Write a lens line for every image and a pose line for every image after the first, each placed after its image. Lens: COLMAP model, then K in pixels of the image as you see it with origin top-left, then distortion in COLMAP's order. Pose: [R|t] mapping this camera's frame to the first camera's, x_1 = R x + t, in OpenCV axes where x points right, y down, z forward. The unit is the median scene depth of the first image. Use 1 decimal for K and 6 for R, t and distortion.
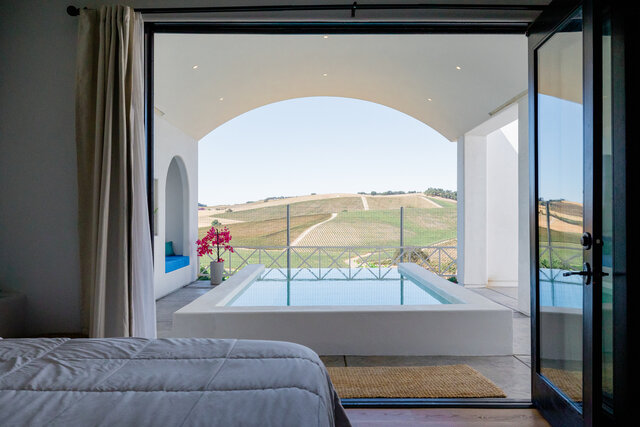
lens RADIAL K [[499.7, 0, 320.0], [0, 499.7, 213.5], [0, 0, 1]] dist [0.000768, 0.001097]
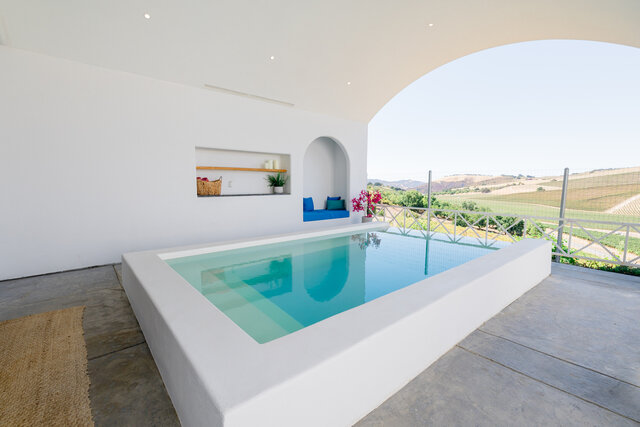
lens RADIAL K [[283.4, 0, 320.0], [0, 283.4, 213.5], [0, 0, 1]] dist [0.000711, -0.000009]
pose [[0.647344, 0.080127, -0.757975, 0.275293], [0.002459, 0.994234, 0.107203, 0.009448], [0.762194, -0.071261, 0.643414, 0.440791]]
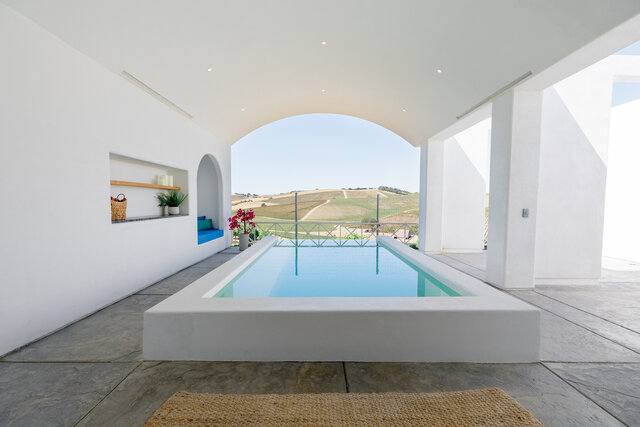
lens RADIAL K [[273.0, 0, 320.0], [0, 273.0, 213.5], [0, 0, 1]] dist [0.001237, 0.000106]
pose [[0.999989, 0.004432, -0.001183, 0.003563], [-0.004368, 0.998764, 0.049516, 0.002867], [0.001401, -0.049510, 0.998773, 0.256802]]
